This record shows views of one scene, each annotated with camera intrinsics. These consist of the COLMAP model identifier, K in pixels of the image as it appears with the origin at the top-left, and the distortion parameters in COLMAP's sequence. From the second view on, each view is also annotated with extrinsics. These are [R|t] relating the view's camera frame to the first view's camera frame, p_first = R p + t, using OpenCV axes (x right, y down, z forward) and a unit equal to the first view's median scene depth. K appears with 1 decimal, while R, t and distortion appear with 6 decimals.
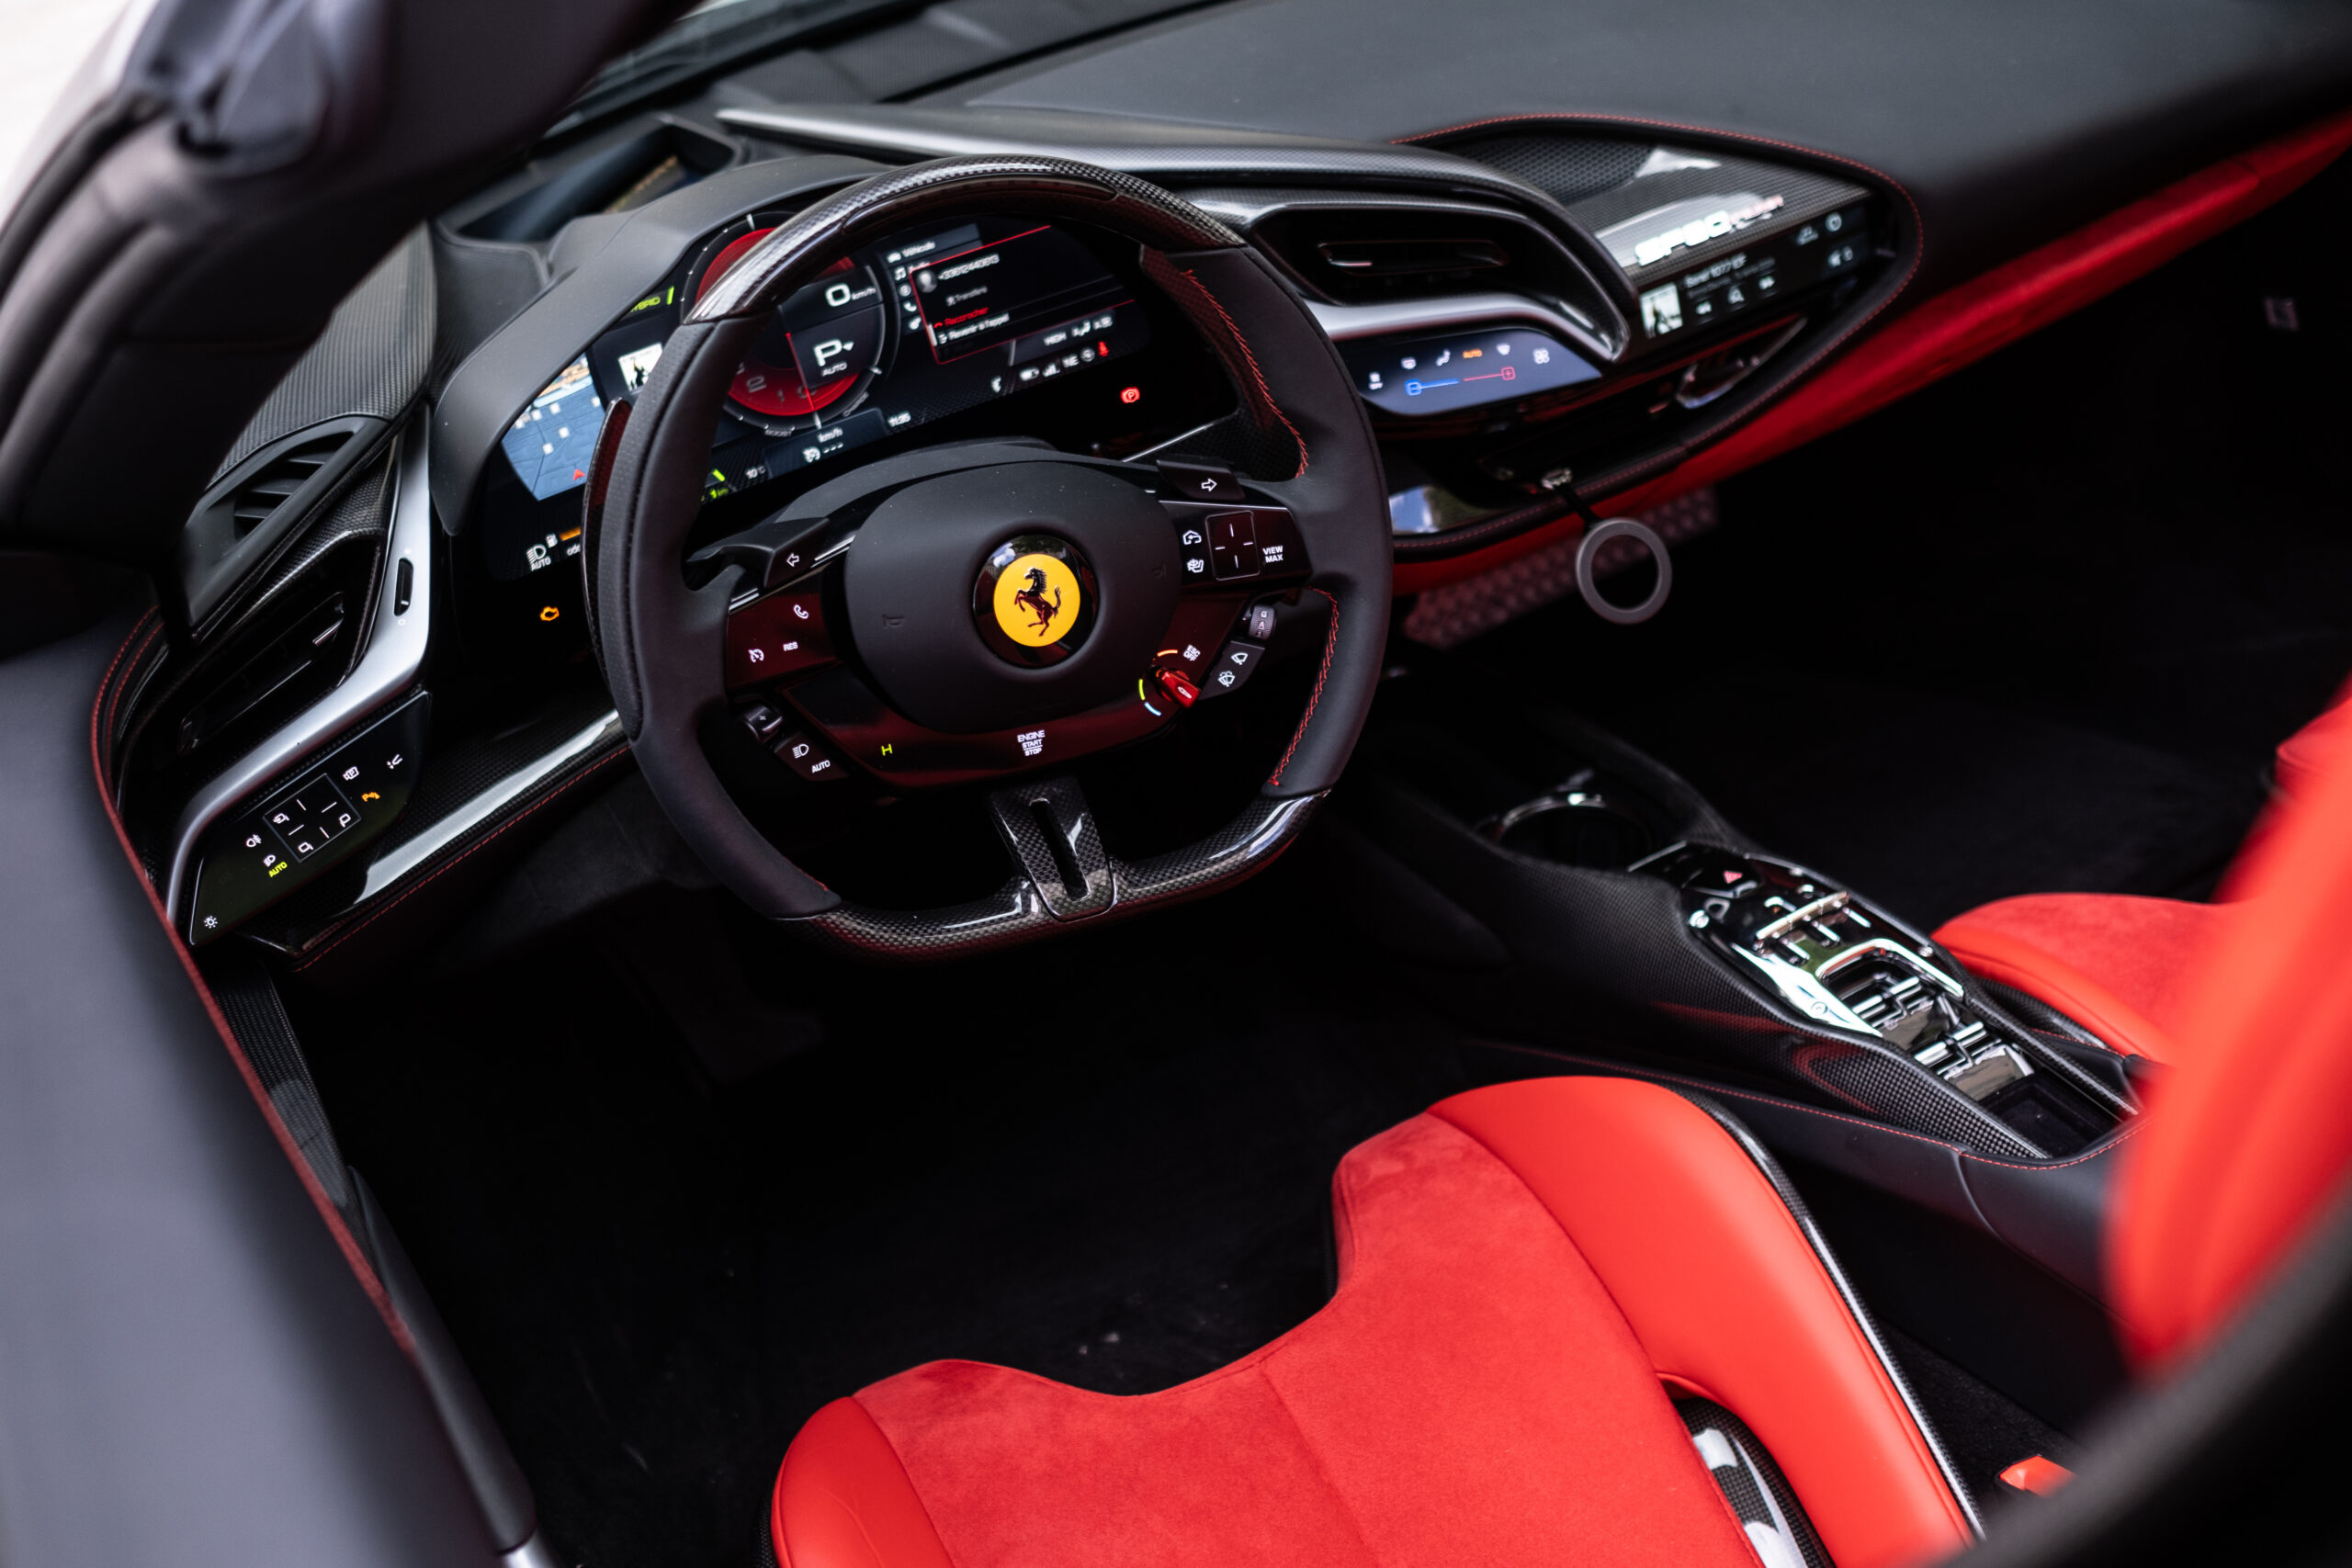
lens RADIAL K [[2388.4, 0, 1168.4], [0, 2388.4, 777.5], [0, 0, 1]] dist [-0.044069, 0.000000]
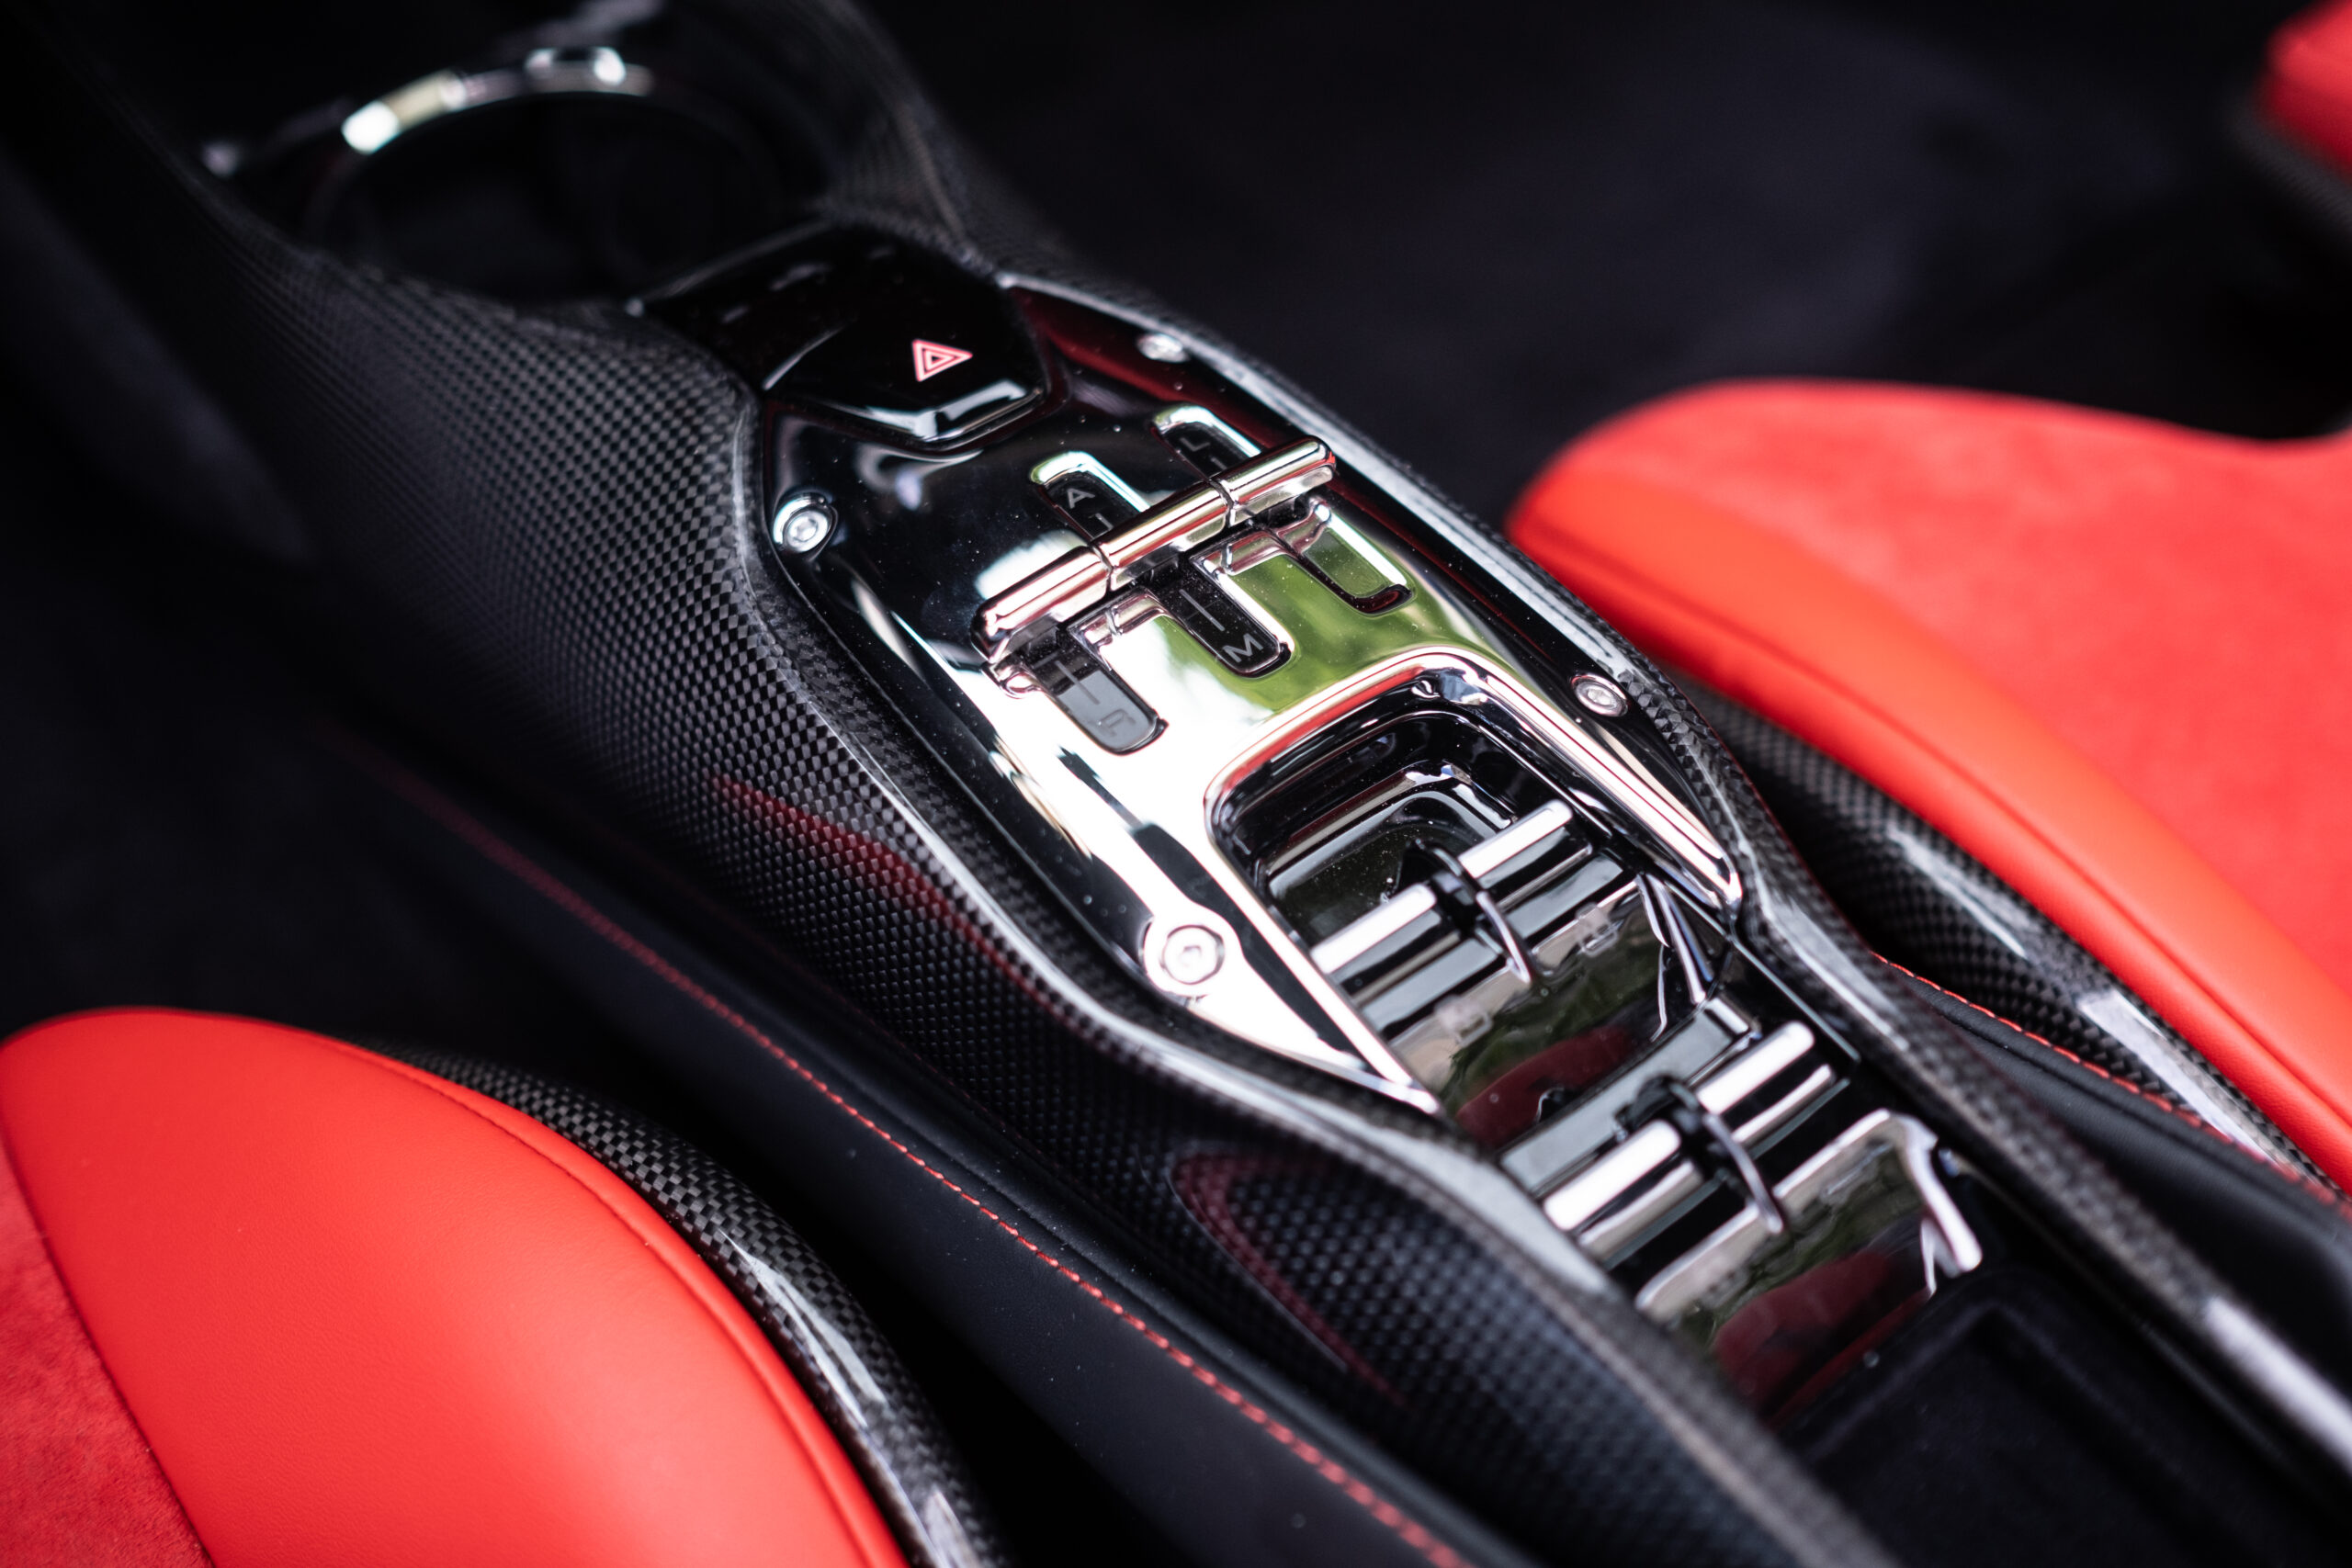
lens RADIAL K [[2388.4, 0, 1168.8], [0, 2388.4, 794.5], [0, 0, 1]] dist [-0.044069, 0.000000]
pose [[0.976635, -0.007800, 0.214764, 0.202931], [-0.053047, 0.959668, 0.276084, 0.011962], [-0.208256, -0.281026, 0.936832, 0.718163]]
